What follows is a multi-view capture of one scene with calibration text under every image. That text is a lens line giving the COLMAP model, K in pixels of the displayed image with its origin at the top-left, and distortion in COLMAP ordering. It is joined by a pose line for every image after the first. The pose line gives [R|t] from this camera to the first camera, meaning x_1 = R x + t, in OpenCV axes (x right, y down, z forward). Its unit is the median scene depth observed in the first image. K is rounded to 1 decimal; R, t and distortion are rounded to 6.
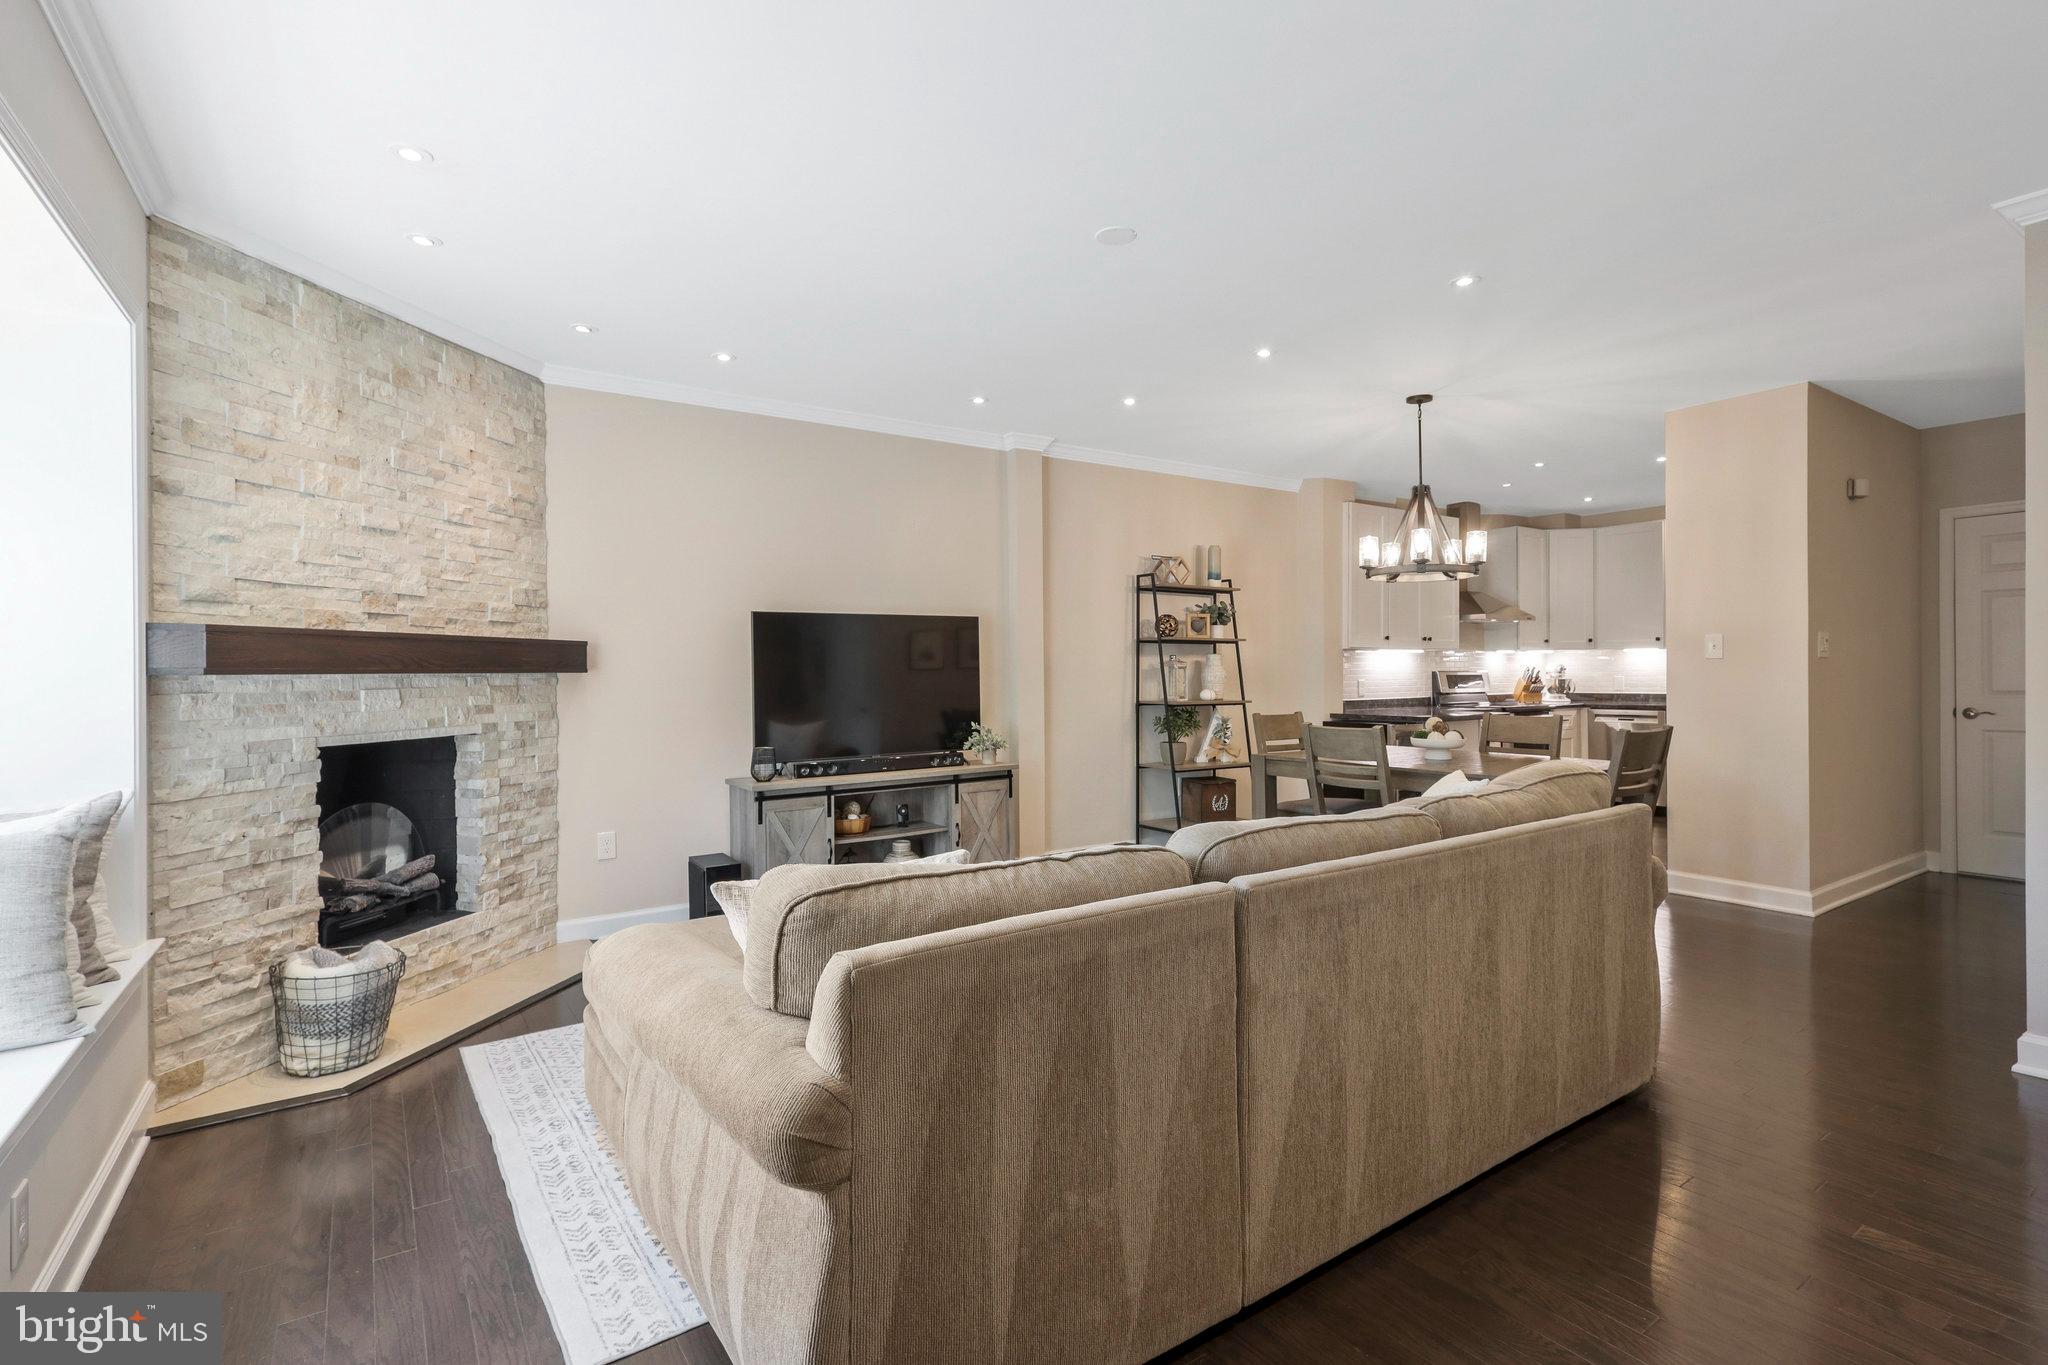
lens RADIAL K [[965.4, 0, 1015.2], [0, 965.4, 678.9], [0, 0, 1]] dist [0.000377, -0.000206]
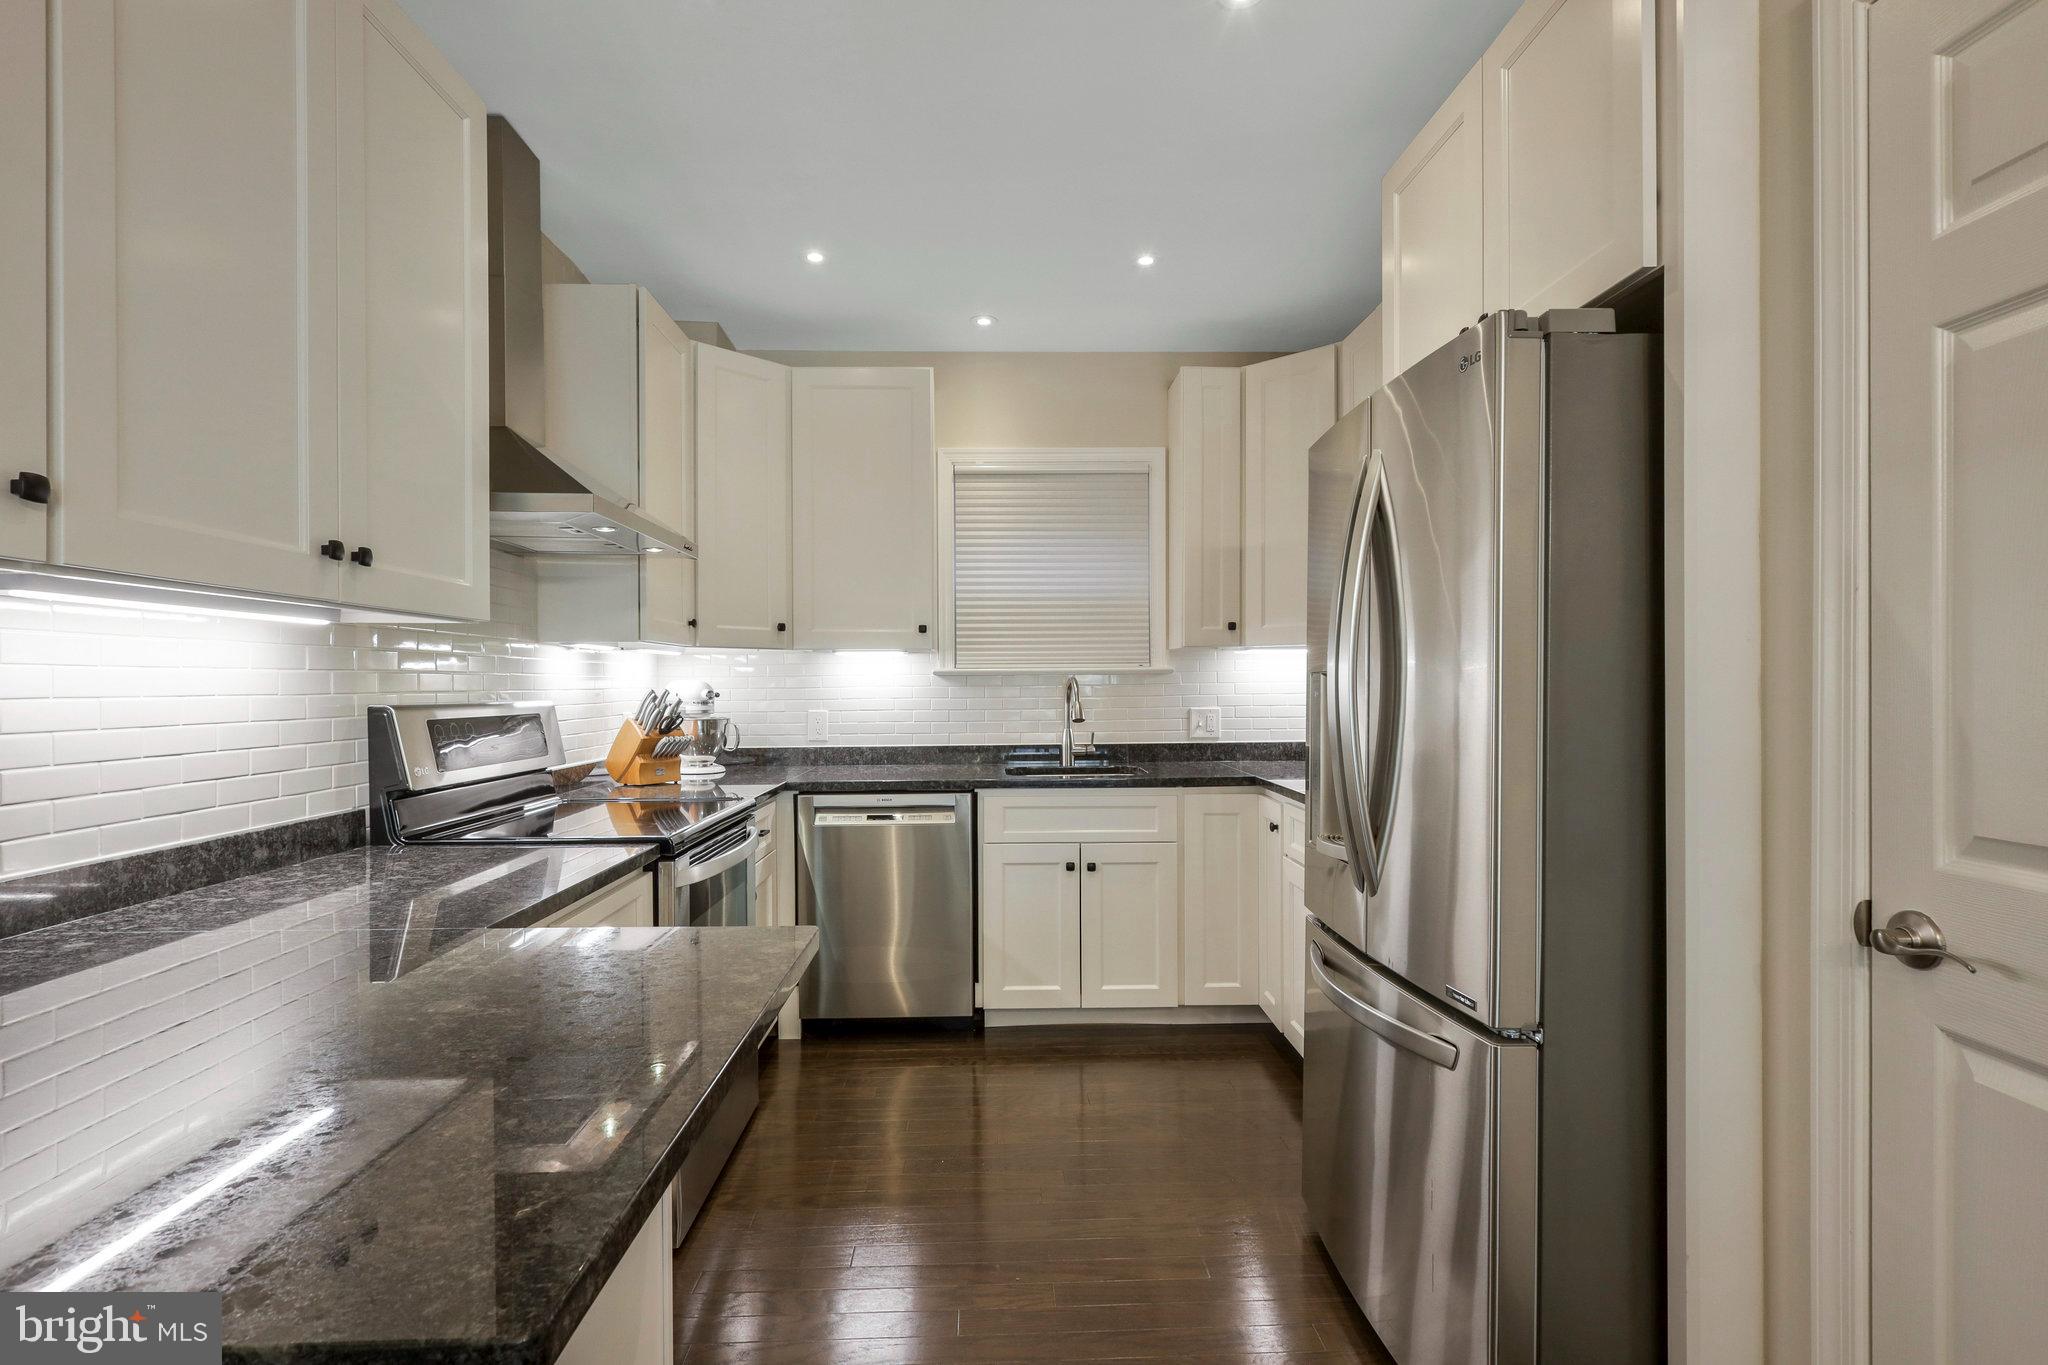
lens RADIAL K [[973.4, 0, 1024.0], [0, 973.4, 682.5], [0, 0, 1]] dist [-0.000424, -0.000082]
pose [[0.534678, 0.007111, 0.845026, 0.299116], [0.005809, 0.999910, -0.012089, -0.010097], [-0.845036, 0.011372, 0.534589, 0.698204]]
